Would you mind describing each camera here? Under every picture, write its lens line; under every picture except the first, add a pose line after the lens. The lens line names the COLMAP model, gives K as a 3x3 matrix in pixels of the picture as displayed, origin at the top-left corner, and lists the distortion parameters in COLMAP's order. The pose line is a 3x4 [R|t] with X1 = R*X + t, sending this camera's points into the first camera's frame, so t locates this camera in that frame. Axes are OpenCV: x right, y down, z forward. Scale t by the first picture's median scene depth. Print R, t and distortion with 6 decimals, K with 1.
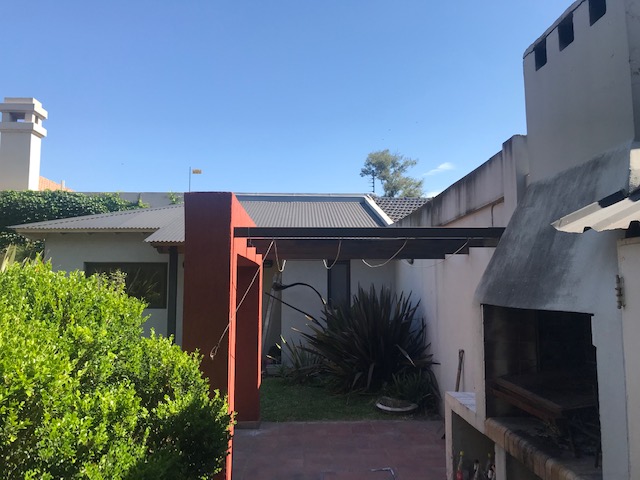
lens RADIAL K [[516.9, 0, 320.0], [0, 516.9, 240.0], [0, 0, 1]] dist [0.010599, -0.011091]
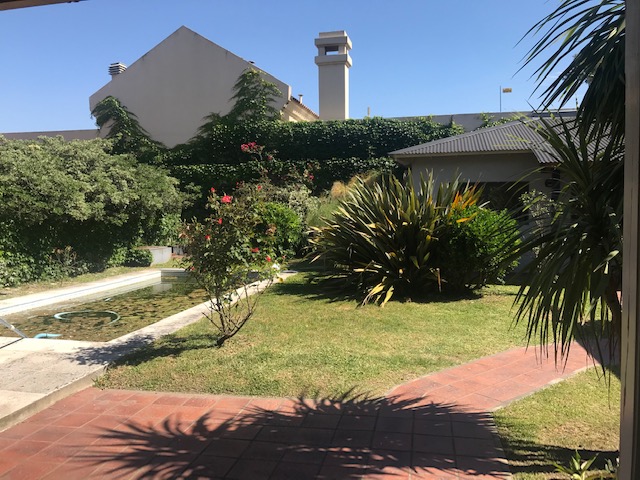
lens RADIAL K [[516.9, 0, 320.0], [0, 516.9, 240.0], [0, 0, 1]] dist [0.010599, -0.011091]
pose [[0.967369, 0.004358, -0.253336, -0.334293], [0.036009, 0.987339, 0.154486, -0.012612], [0.250802, -0.158567, 0.954963, -0.107943]]
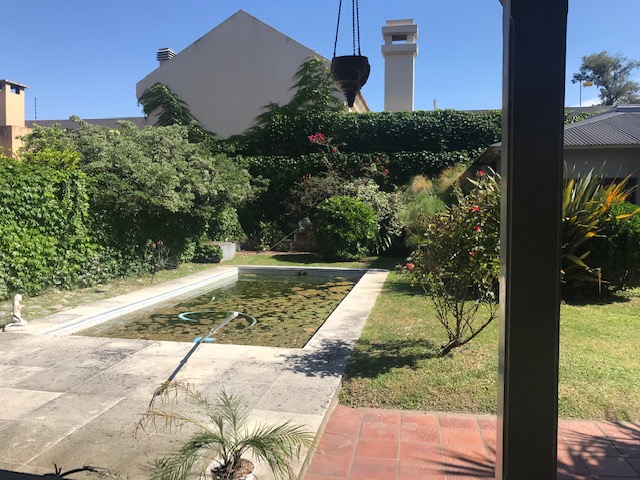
lens RADIAL K [[516.9, 0, 320.0], [0, 516.9, 240.0], [0, 0, 1]] dist [0.010599, -0.011091]
pose [[0.974527, 0.016214, -0.223683, -0.506777], [0.019836, 0.987242, 0.157984, -0.005924], [0.223391, -0.158396, 0.961773, -0.100188]]
